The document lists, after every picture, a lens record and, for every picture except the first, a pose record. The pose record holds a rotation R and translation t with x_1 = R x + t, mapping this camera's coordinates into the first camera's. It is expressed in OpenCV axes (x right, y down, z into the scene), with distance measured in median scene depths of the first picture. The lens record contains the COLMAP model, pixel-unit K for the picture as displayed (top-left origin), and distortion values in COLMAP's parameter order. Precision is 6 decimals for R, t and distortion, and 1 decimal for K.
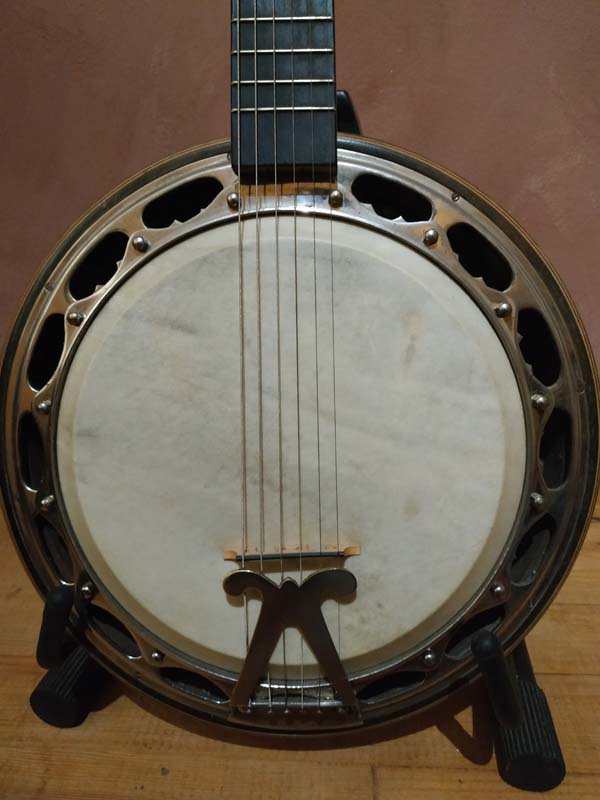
lens RADIAL K [[548.1, 0, 300.0], [0, 548.1, 400.0], [0, 0, 1]] dist [-0.005843, -0.001994]
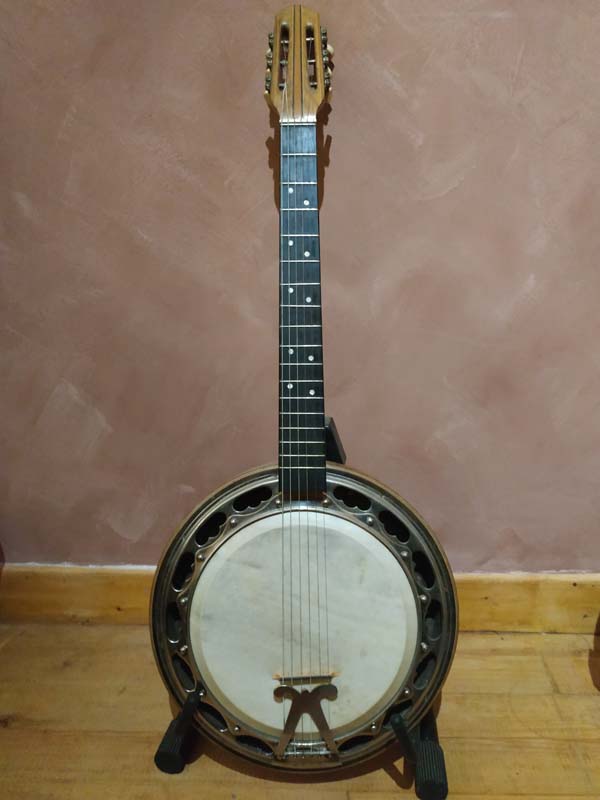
lens RADIAL K [[548.1, 0, 300.0], [0, 548.1, 400.0], [0, 0, 1]] dist [-0.005843, -0.001994]
pose [[0.999535, 0.001658, 0.030440, -0.100980], [0.001575, 0.994375, -0.105906, -0.528603], [-0.030445, 0.105904, 0.993910, -1.145499]]
